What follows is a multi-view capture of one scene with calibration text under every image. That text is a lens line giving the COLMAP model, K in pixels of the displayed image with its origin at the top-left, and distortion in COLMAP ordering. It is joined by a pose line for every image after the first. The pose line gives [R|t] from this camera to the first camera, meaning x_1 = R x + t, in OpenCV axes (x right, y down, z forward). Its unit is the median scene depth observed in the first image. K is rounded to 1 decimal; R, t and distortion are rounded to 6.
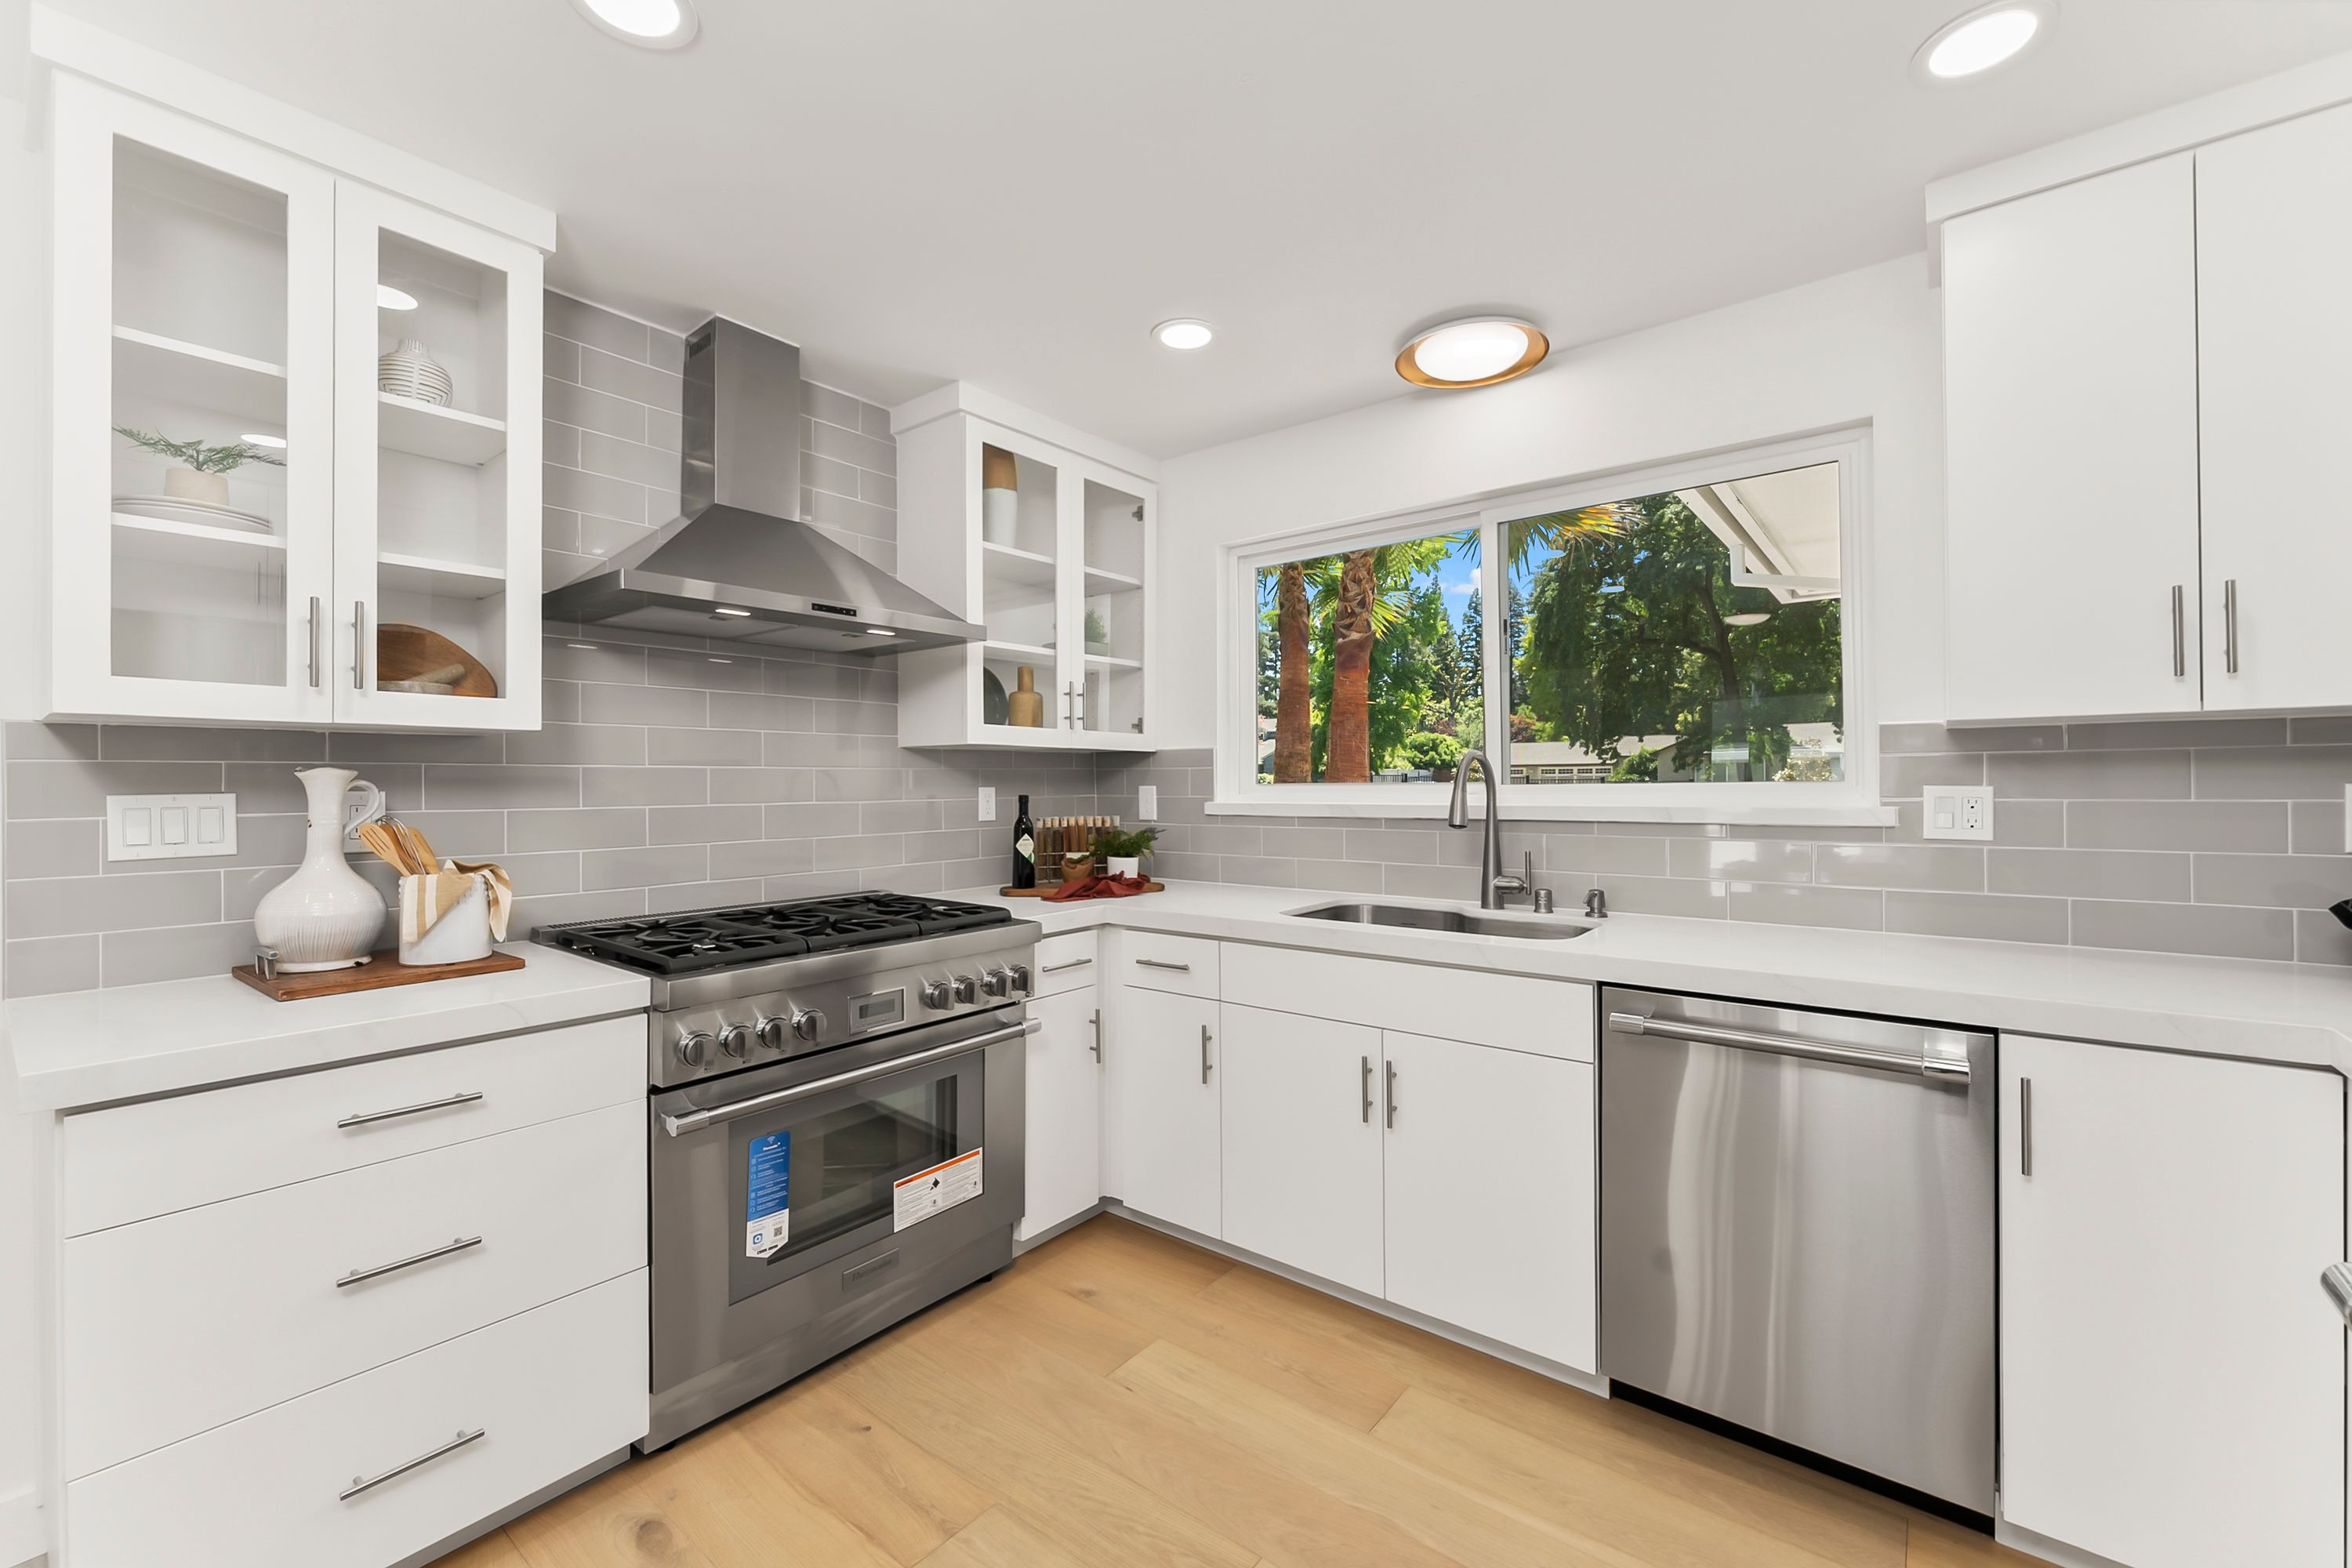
lens RADIAL K [[944.6, 0, 1171.9], [0, 944.6, 777.0], [0, 0, 1]] dist [-0.000277, -0.000093]
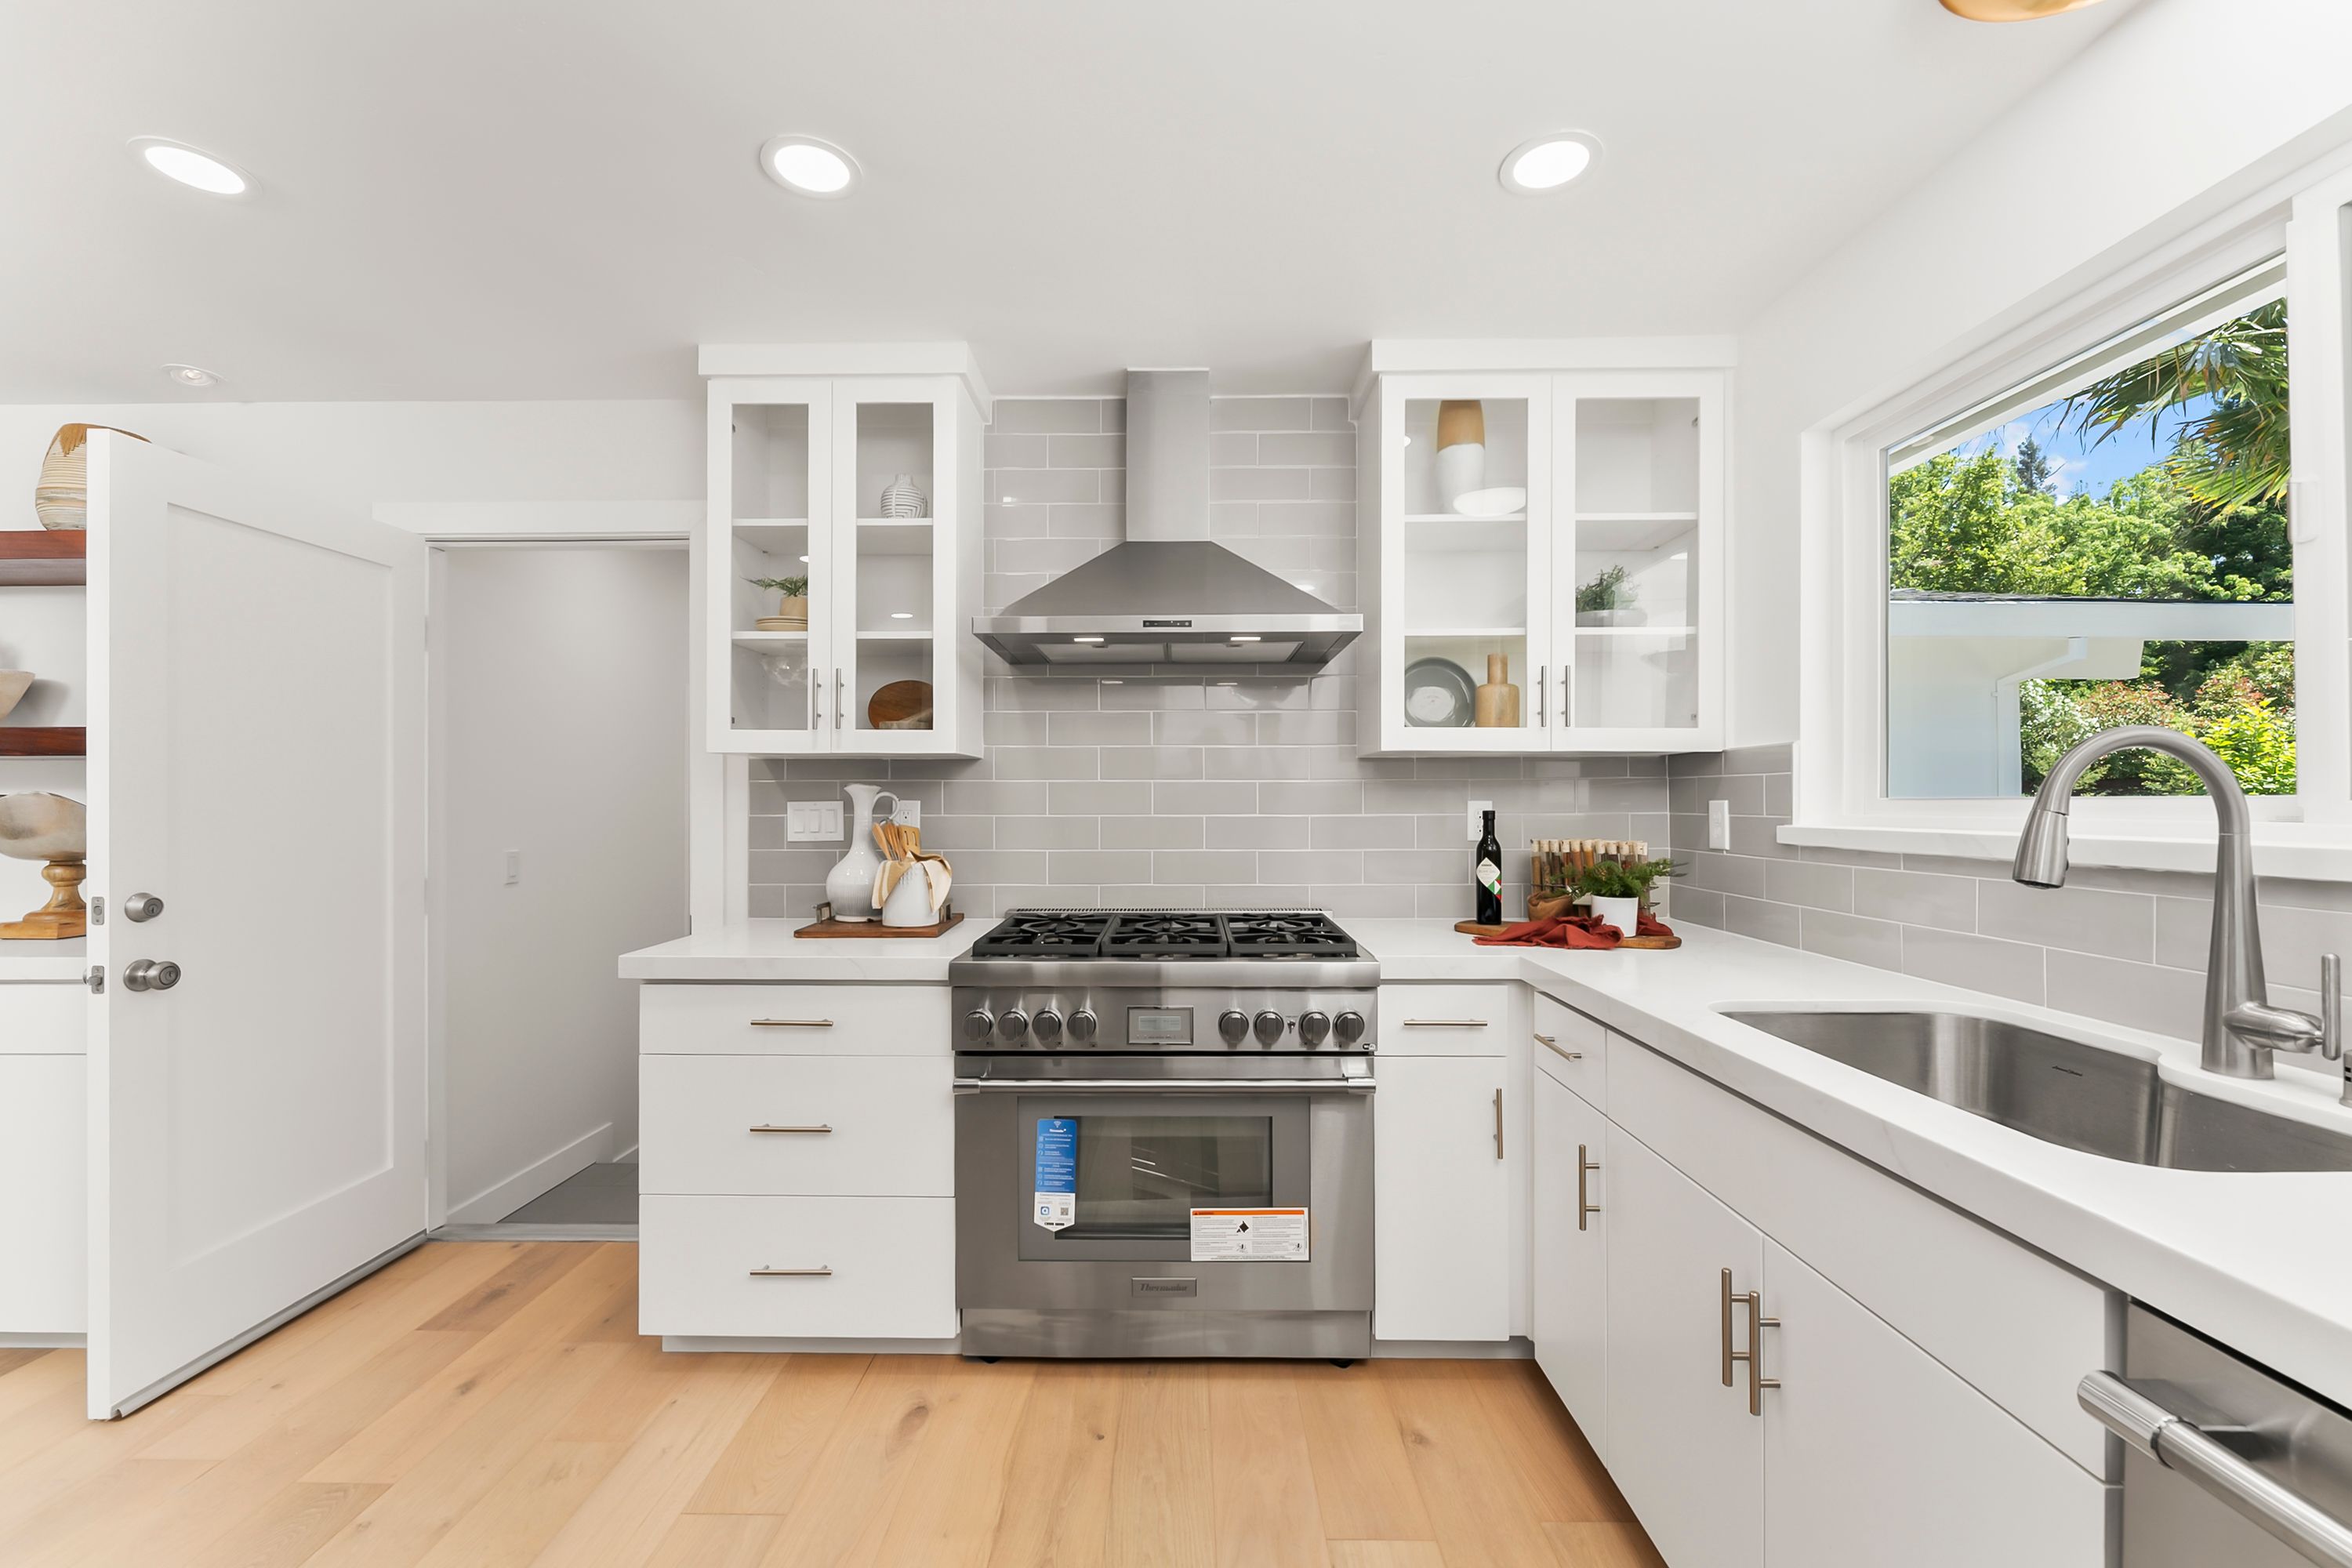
lens RADIAL K [[952.9, 0, 1172.1], [0, 952.9, 793.2], [0, 0, 1]] dist [-0.000616, -0.000531]
pose [[0.615589, -0.001257, -0.788066, 0.456165], [0.002251, 0.999997, 0.000163, 0.004646], [0.788064, -0.001875, 0.615591, 0.381489]]
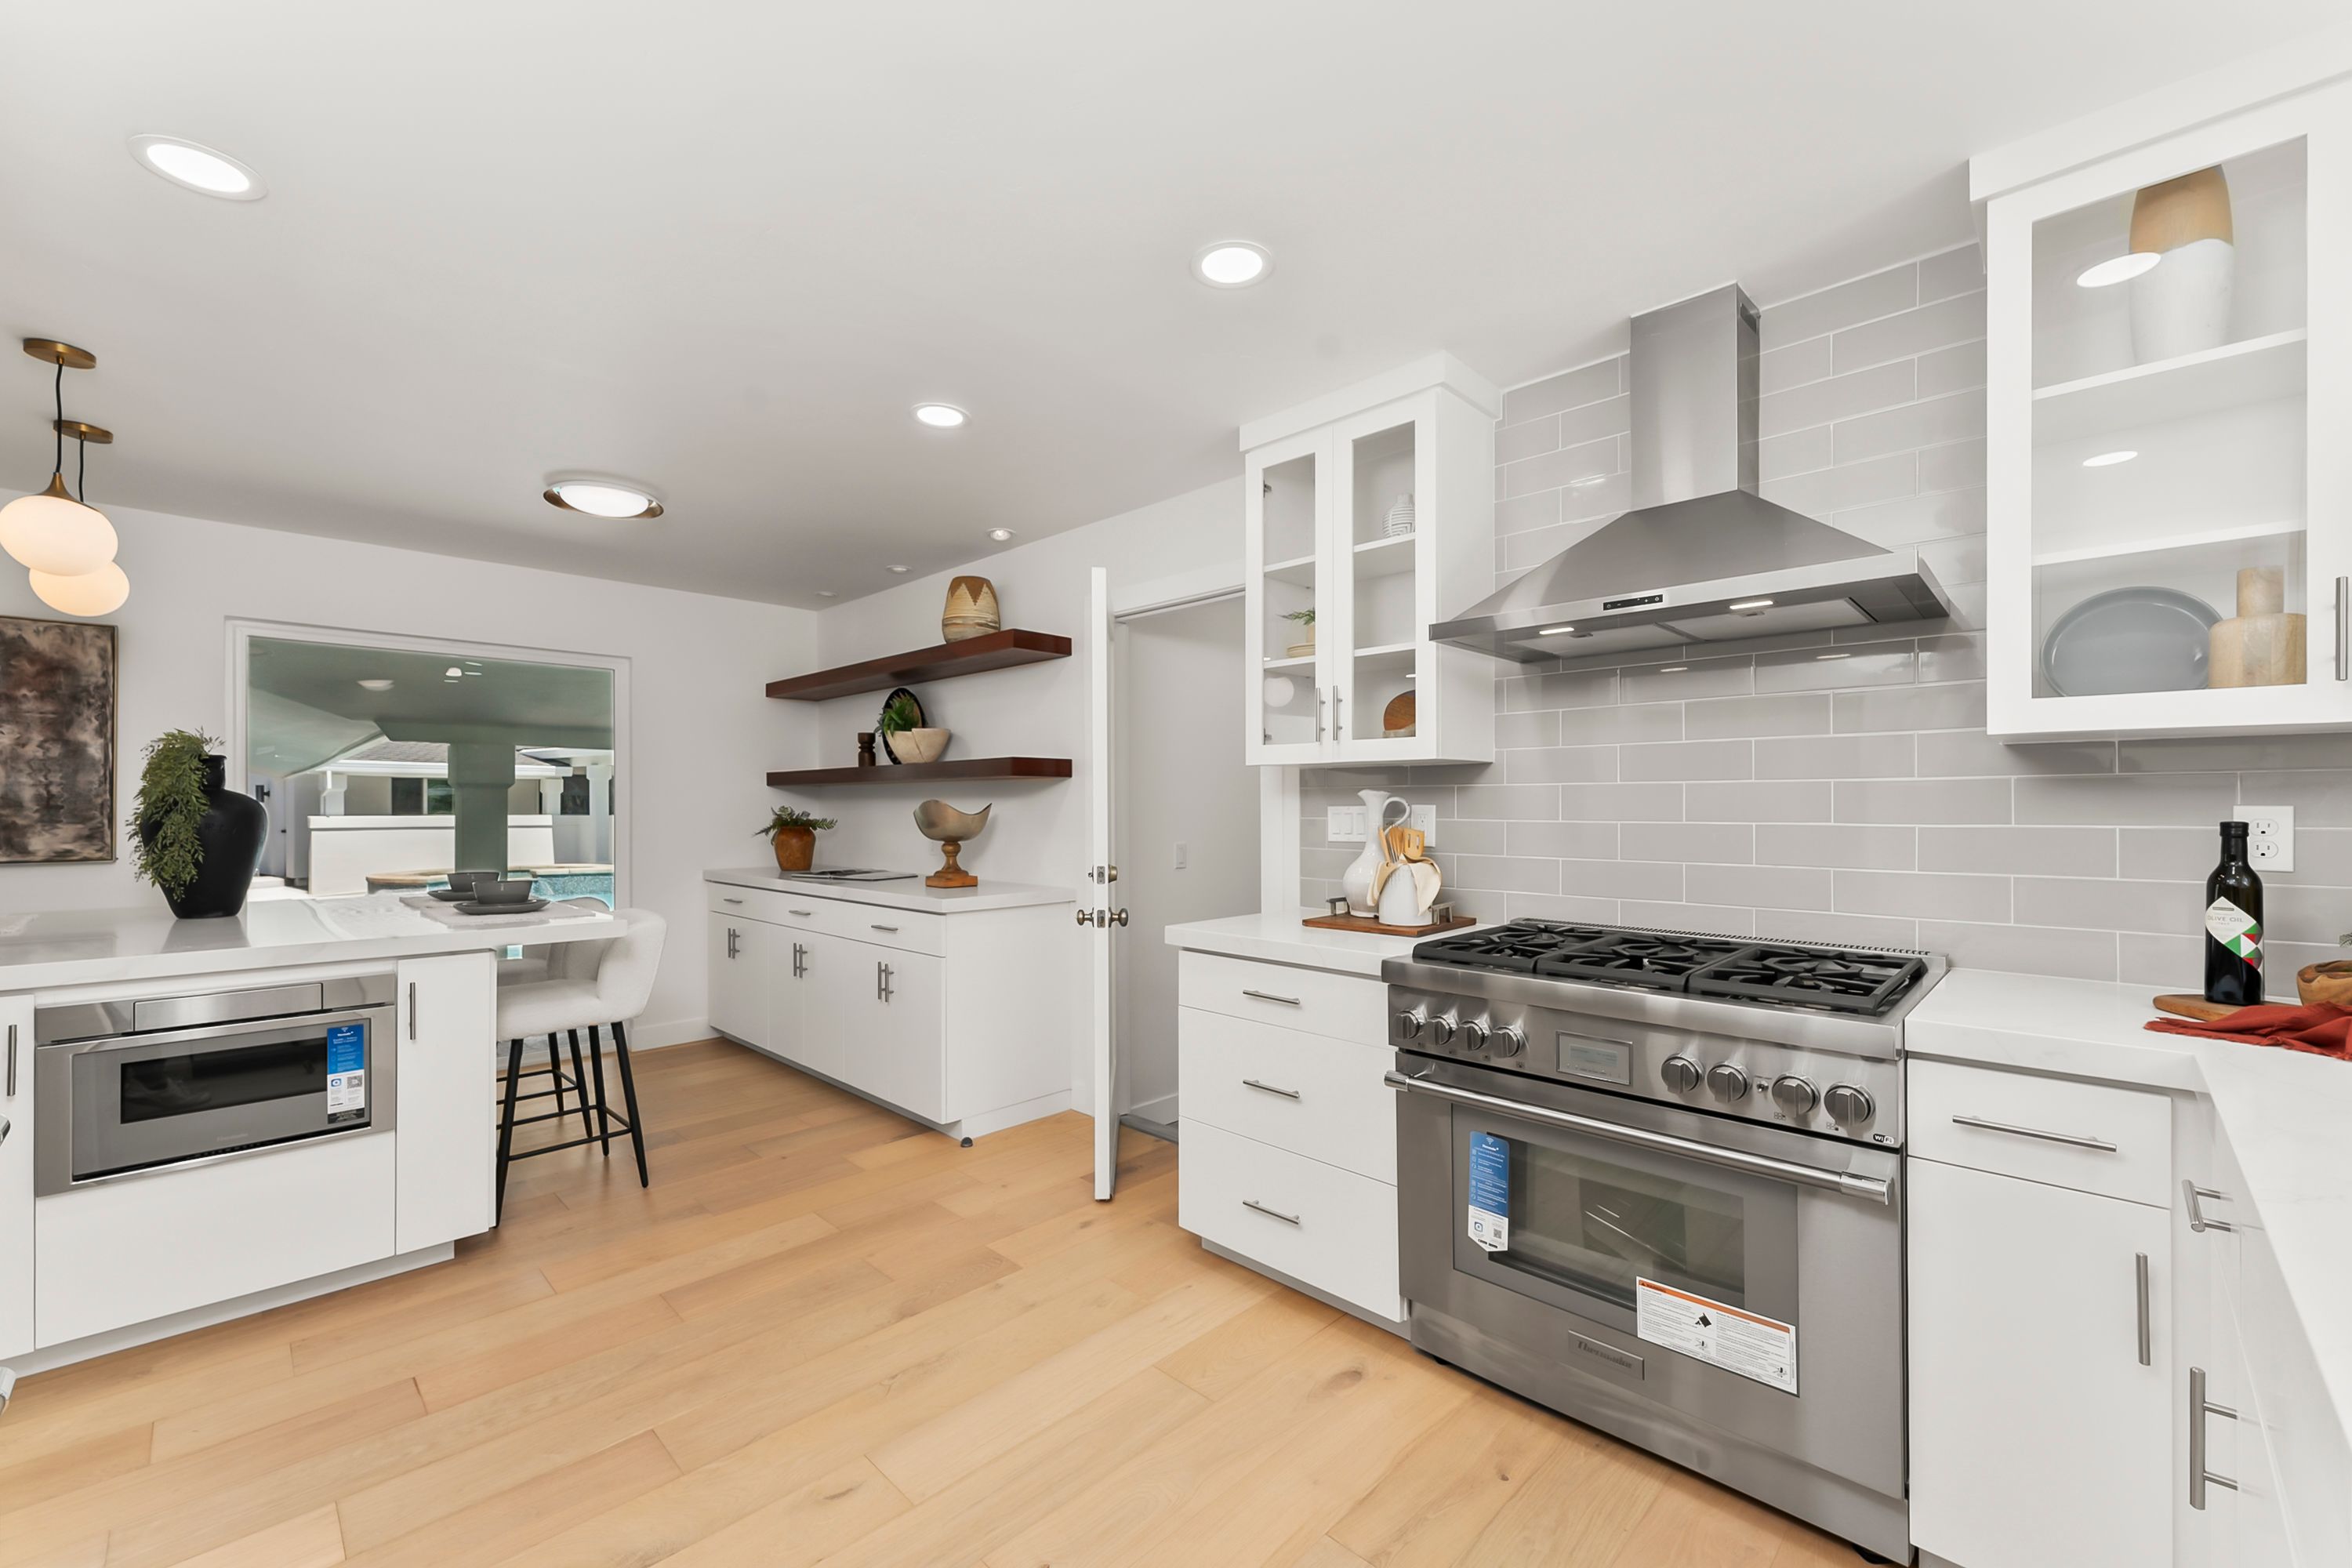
lens RADIAL K [[943.0, 0, 1177.2], [0, 943.0, 800.8], [0, 0, 1]] dist [-0.000413, -0.000475]
pose [[-0.098693, 0.001278, -0.995117, 0.569185], [0.007700, 0.999970, 0.000520, 0.004660], [0.995088, -0.007611, -0.098700, 0.671980]]
